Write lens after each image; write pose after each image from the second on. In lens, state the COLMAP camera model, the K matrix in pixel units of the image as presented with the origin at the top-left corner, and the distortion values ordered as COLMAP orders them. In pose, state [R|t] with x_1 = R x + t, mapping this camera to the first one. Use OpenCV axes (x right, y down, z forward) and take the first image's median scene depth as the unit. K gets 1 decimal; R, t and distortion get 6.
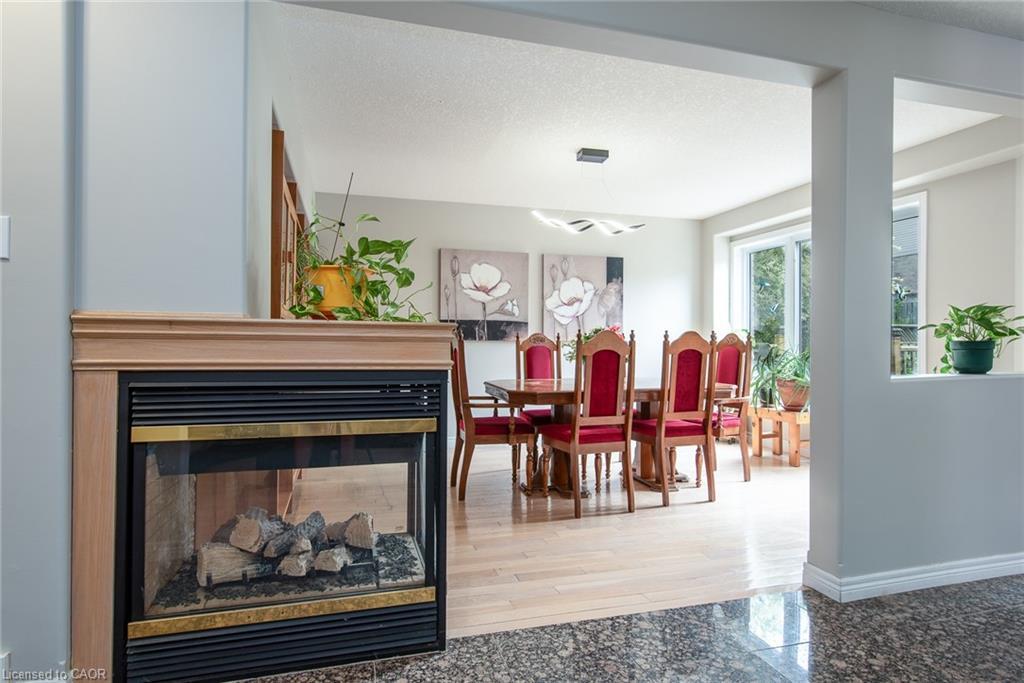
lens RADIAL K [[560.9, 0, 509.1], [0, 560.9, 342.5], [0, 0, 1]] dist [0.005473, -0.001003]
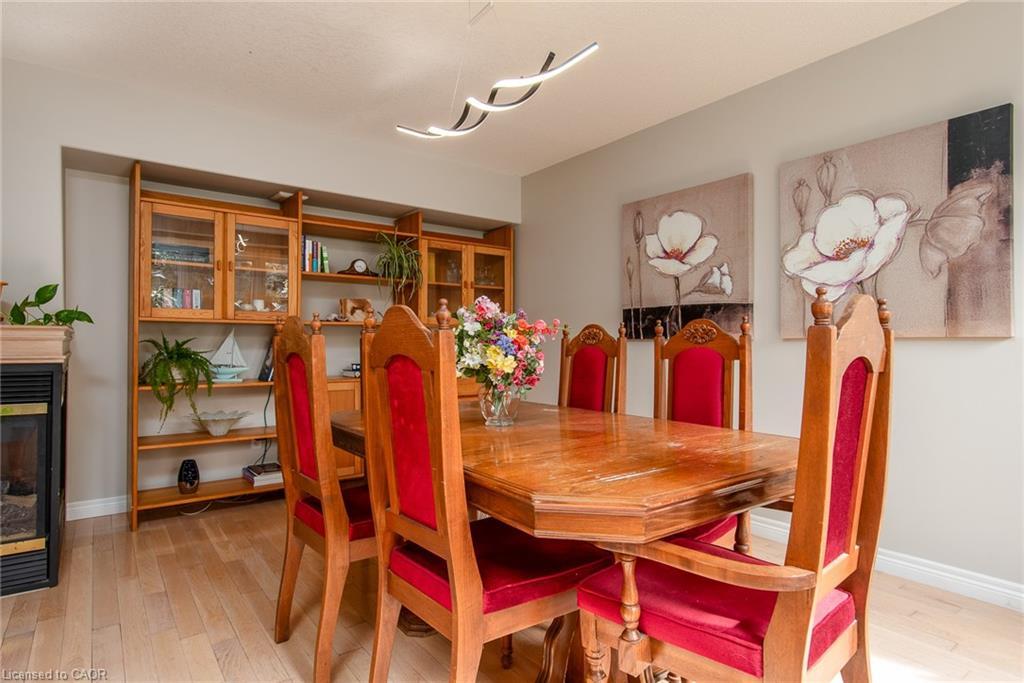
lens RADIAL K [[560.9, 0, 512.9], [0, 560.9, 337.8], [0, 0, 1]] dist [0.005473, -0.001003]
pose [[0.353114, -0.014836, -0.935463, 0.460841], [0.000209, 0.999875, -0.015779, 0.004589], [0.935580, 0.005376, 0.353073, 0.622562]]
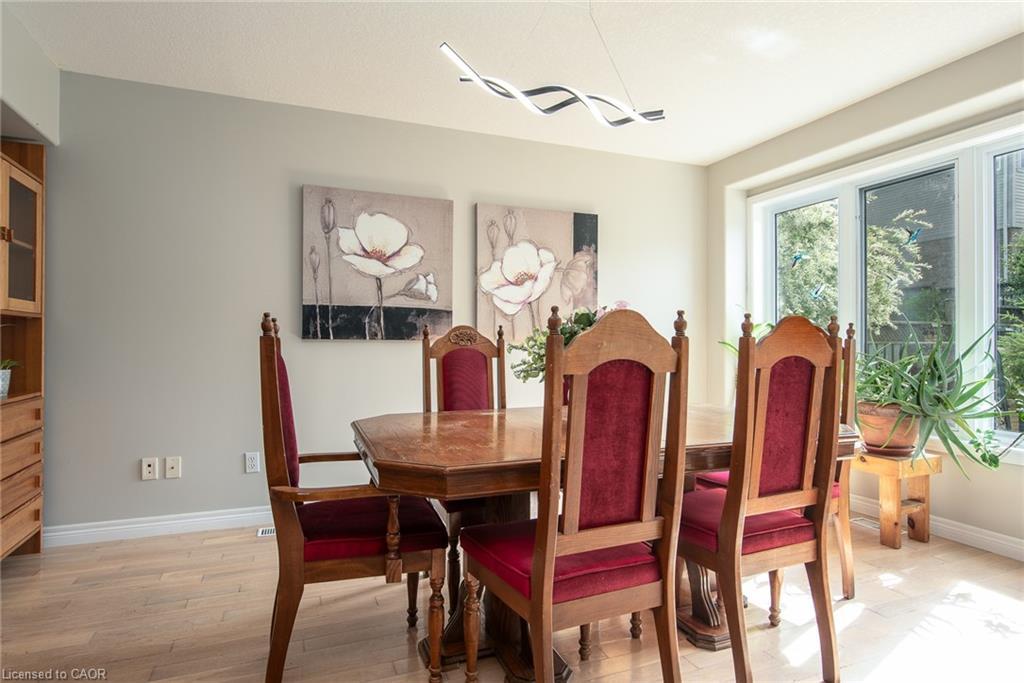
lens RADIAL K [[560.9, 0, 508.5], [0, 560.9, 341.4], [0, 0, 1]] dist [0.005473, -0.001003]
pose [[0.994857, -0.002225, 0.101268, 0.033511], [0.002647, 0.999988, -0.004030, 0.000945], [-0.101258, 0.004278, 0.994851, 0.380142]]
